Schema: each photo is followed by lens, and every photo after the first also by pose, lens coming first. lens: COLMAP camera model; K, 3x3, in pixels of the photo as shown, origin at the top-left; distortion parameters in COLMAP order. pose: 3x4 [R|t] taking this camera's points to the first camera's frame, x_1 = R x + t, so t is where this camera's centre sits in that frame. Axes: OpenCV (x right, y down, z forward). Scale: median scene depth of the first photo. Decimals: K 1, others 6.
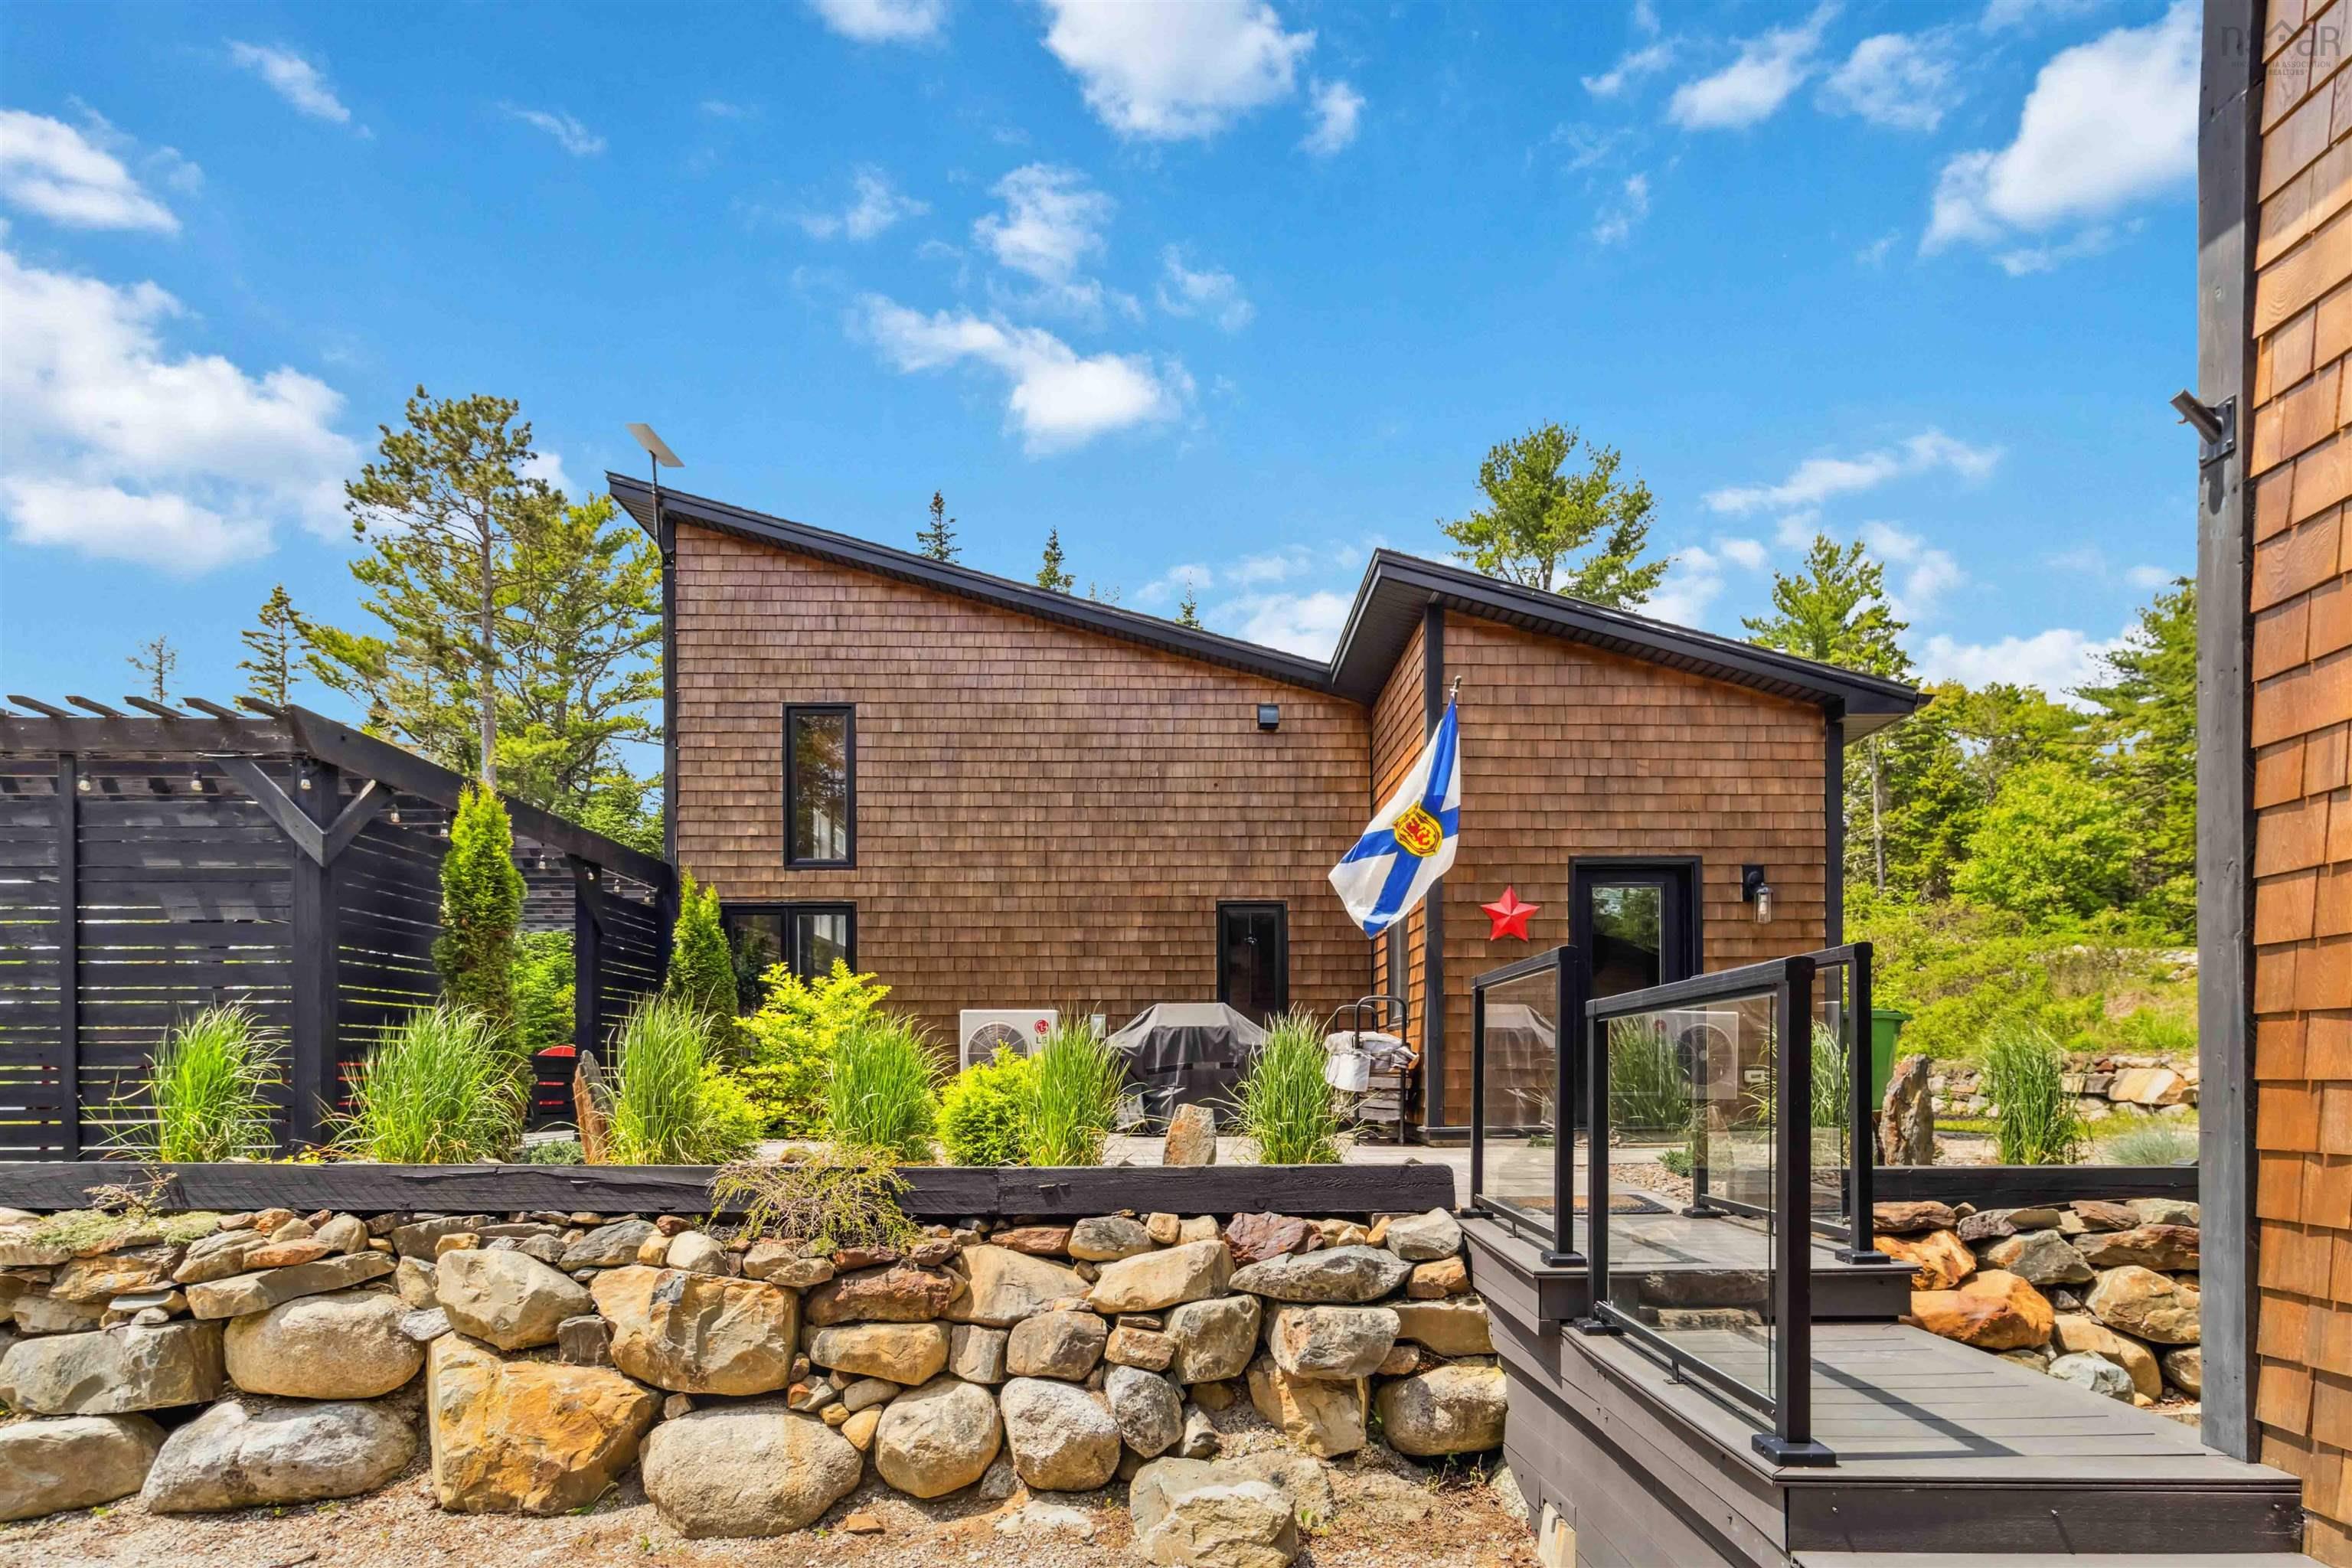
lens RADIAL K [[1187.3, 0, 1216.7], [0, 1187.3, 1082.1], [0, 0, 1]] dist [0.003524, 0.000245]
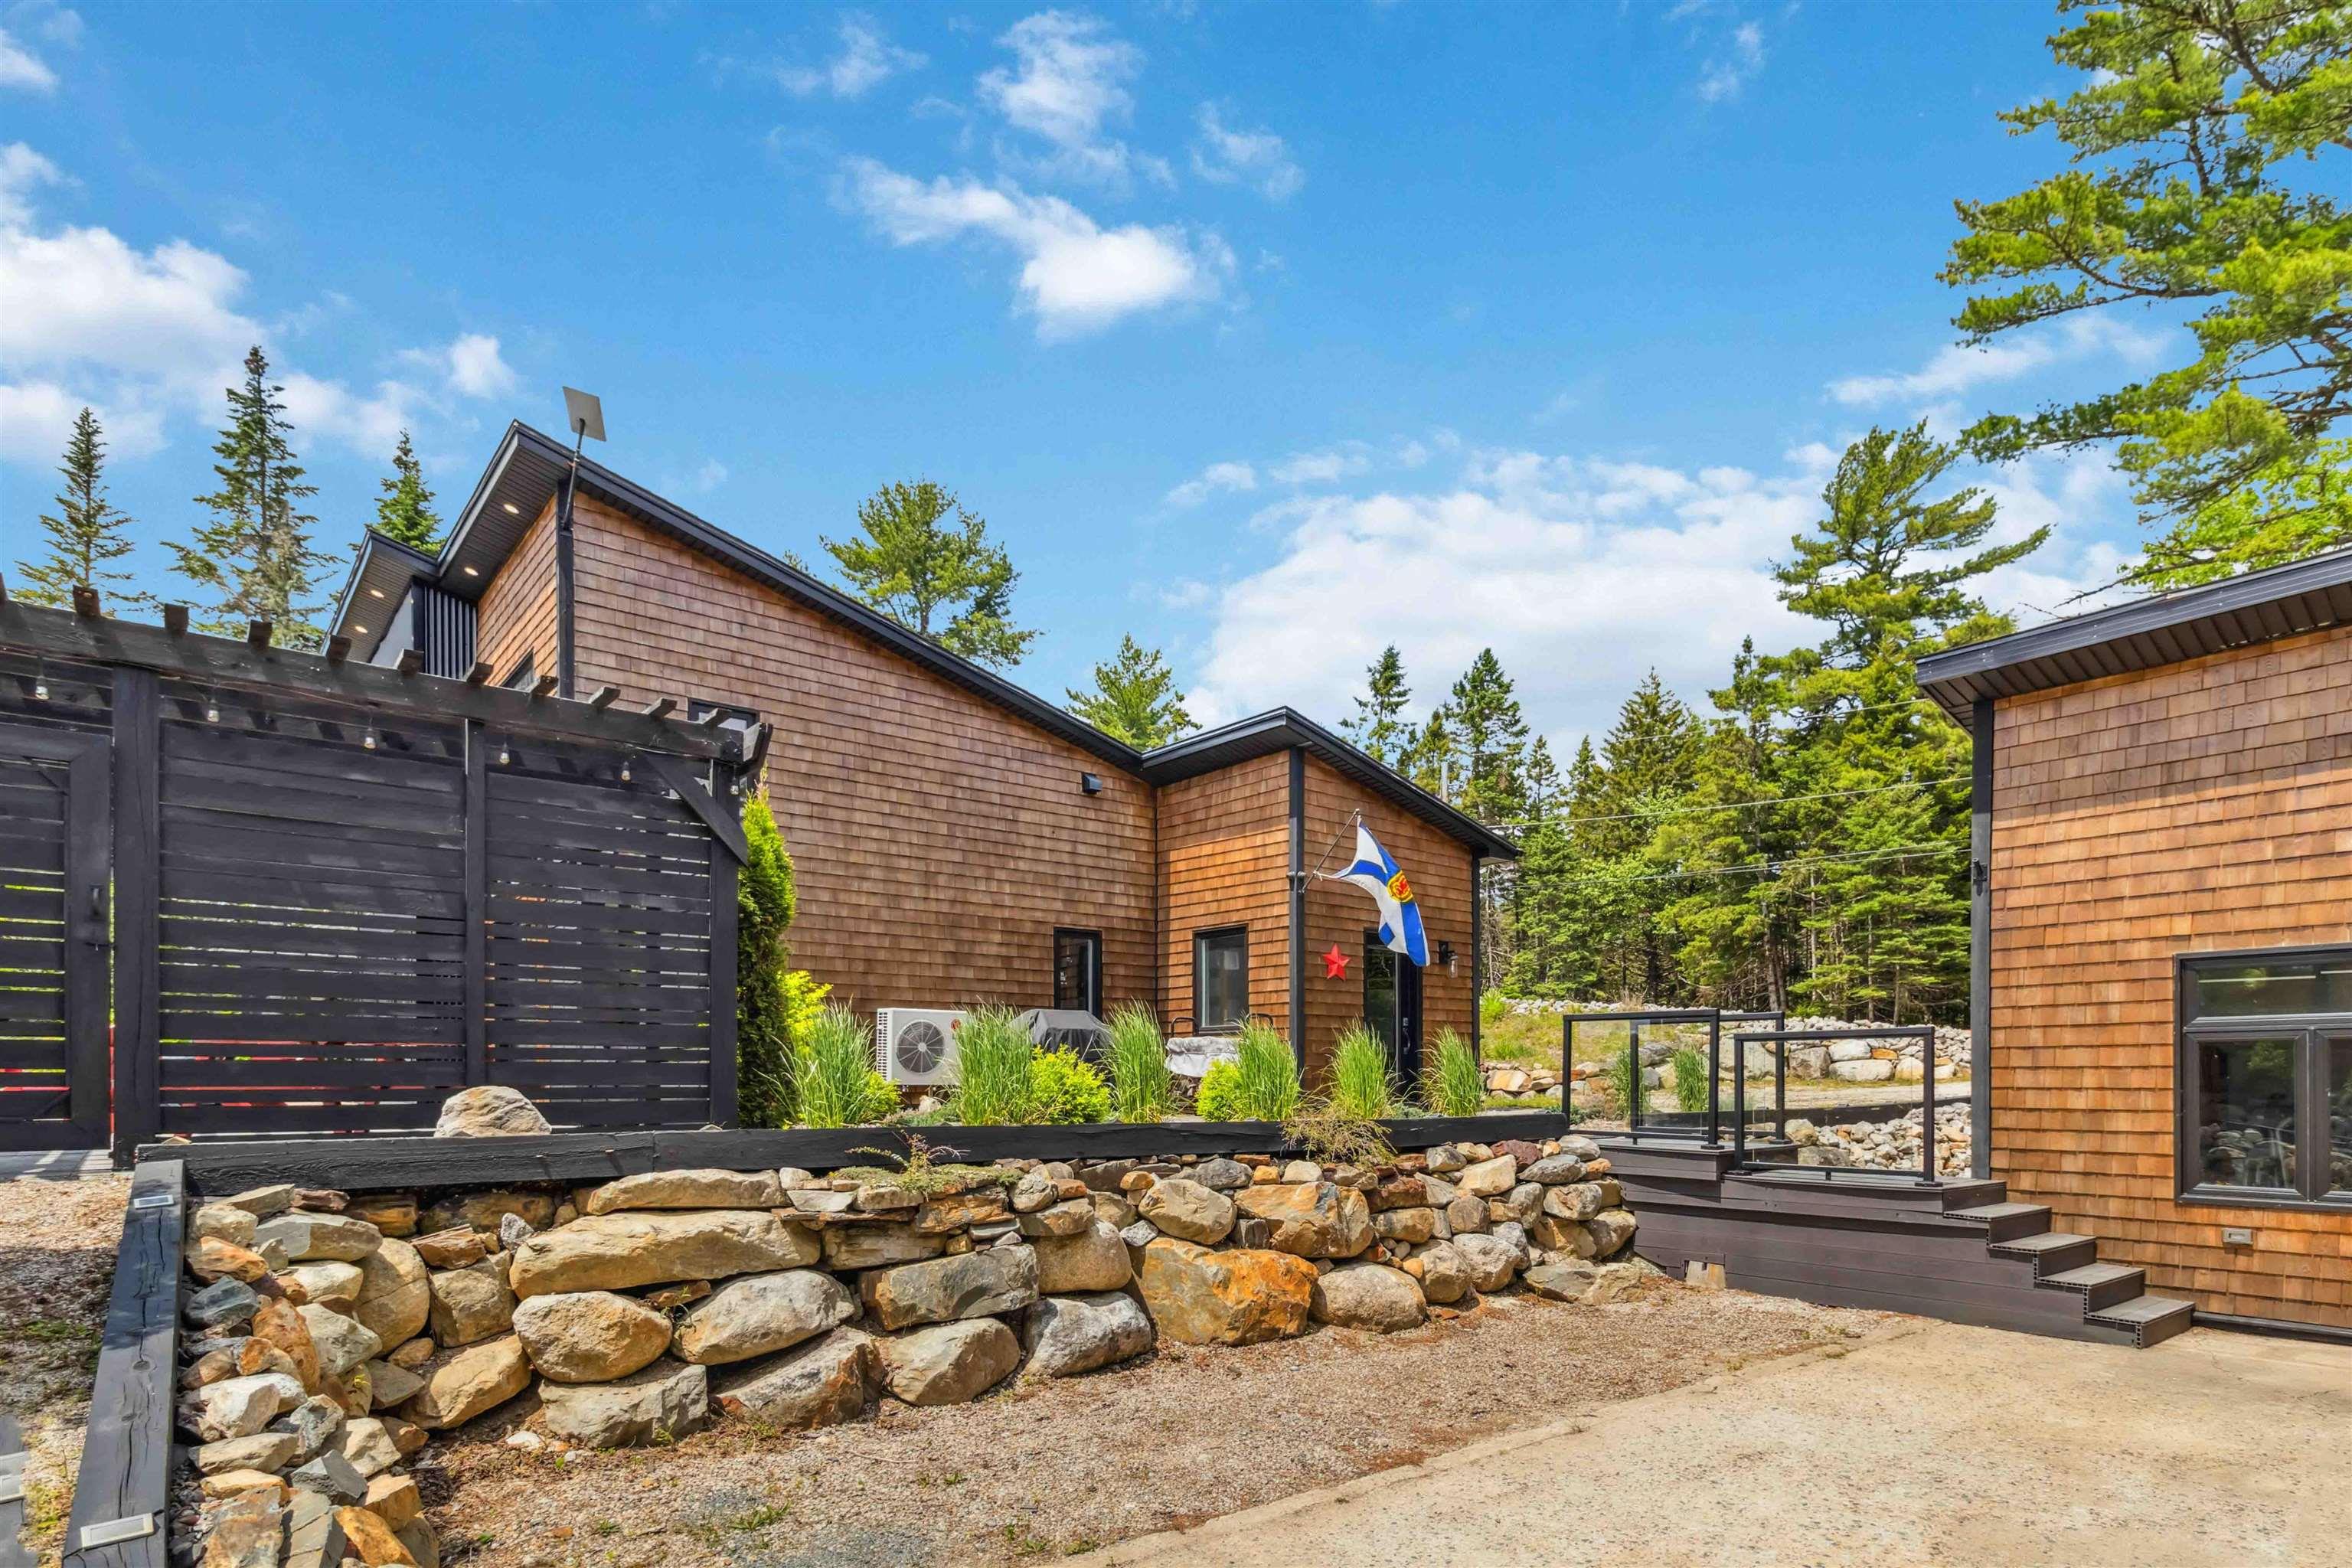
lens RADIAL K [[1204.5, 0, 1172.8], [0, 1204.5, 1084.0], [0, 0, 1]] dist [-0.000755, -0.000098]
pose [[0.799176, 0.001968, 0.601093, -0.672746], [-0.001850, 0.999998, -0.000813, 0.011714], [-0.601094, -0.000462, 0.799178, -0.074428]]
